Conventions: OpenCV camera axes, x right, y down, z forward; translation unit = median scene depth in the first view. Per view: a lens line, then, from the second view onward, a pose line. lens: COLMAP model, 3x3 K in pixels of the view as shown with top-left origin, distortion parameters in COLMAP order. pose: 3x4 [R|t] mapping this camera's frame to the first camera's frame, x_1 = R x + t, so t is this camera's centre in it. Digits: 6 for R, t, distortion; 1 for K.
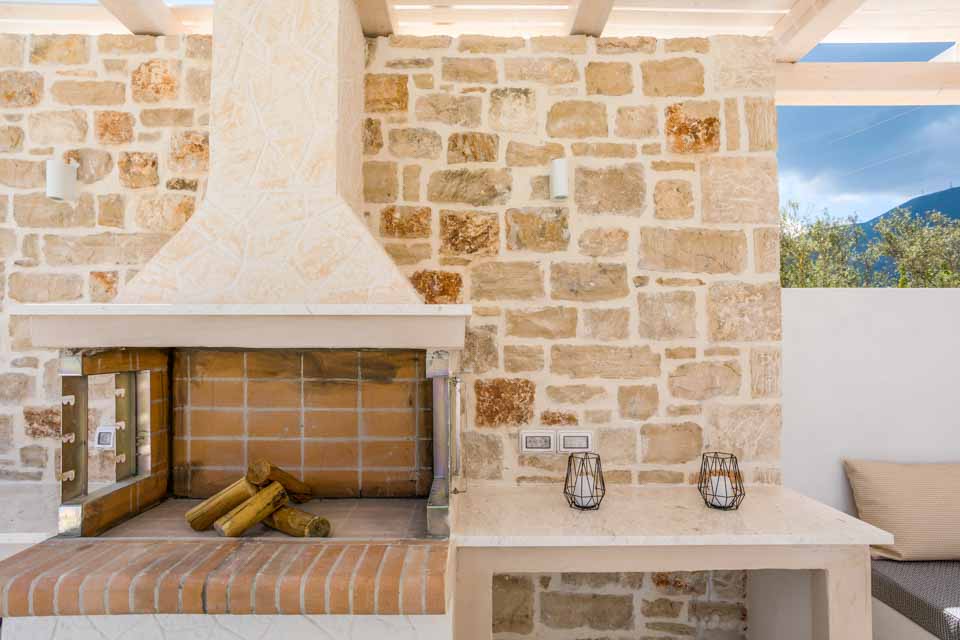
lens RADIAL K [[515.0, 0, 478.9], [0, 515.0, 334.2], [0, 0, 1]] dist [-0.060055, 0.041446]
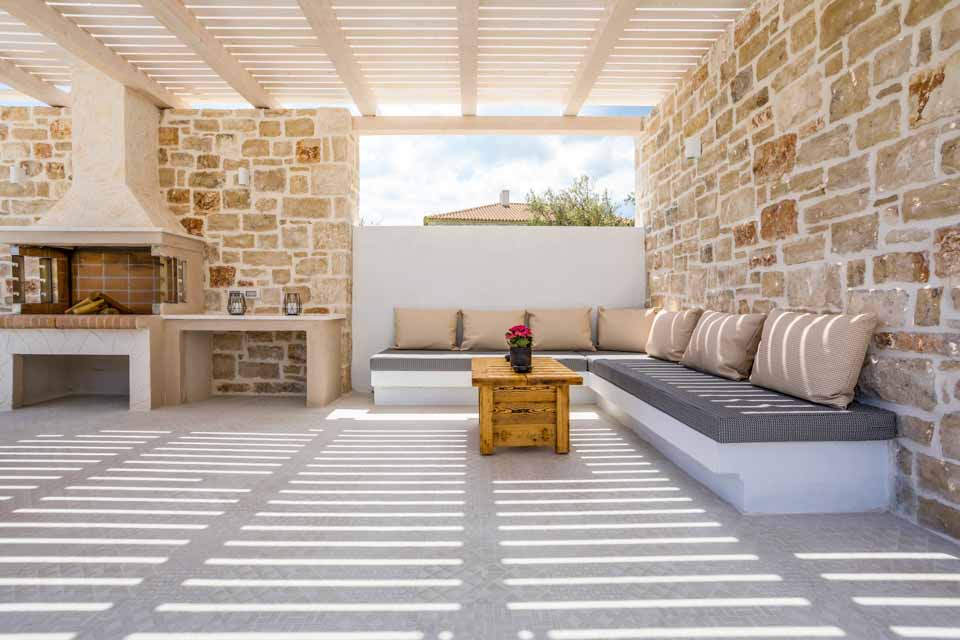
lens RADIAL K [[460.0, 0, 478.3], [0, 460.0, 314.6], [0, 0, 1]] dist [-0.055339, 0.032291]
pose [[0.999954, 0.002221, 0.009311, 1.143638], [-0.002625, 0.999049, 0.043513, 0.208095], [-0.009206, -0.043536, 0.999009, -0.991266]]
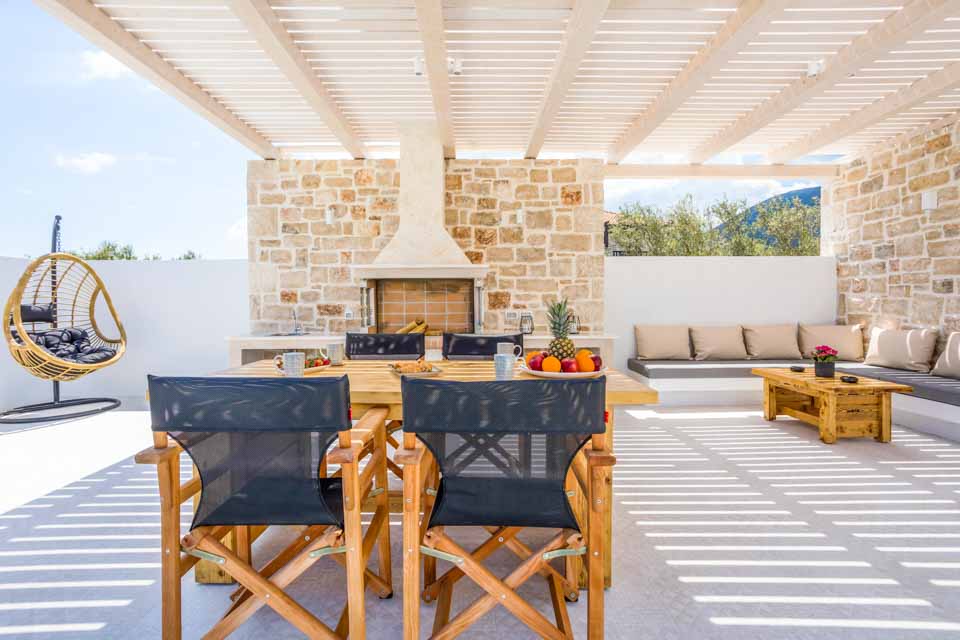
lens RADIAL K [[460.0, 0, 478.3], [0, 460.0, 314.6], [0, 0, 1]] dist [-0.055339, 0.032291]
pose [[0.999966, -0.005723, 0.005874, -0.072892], [0.005397, 0.998522, 0.054082, 0.075207], [-0.006175, -0.054049, 0.998519, -1.378428]]
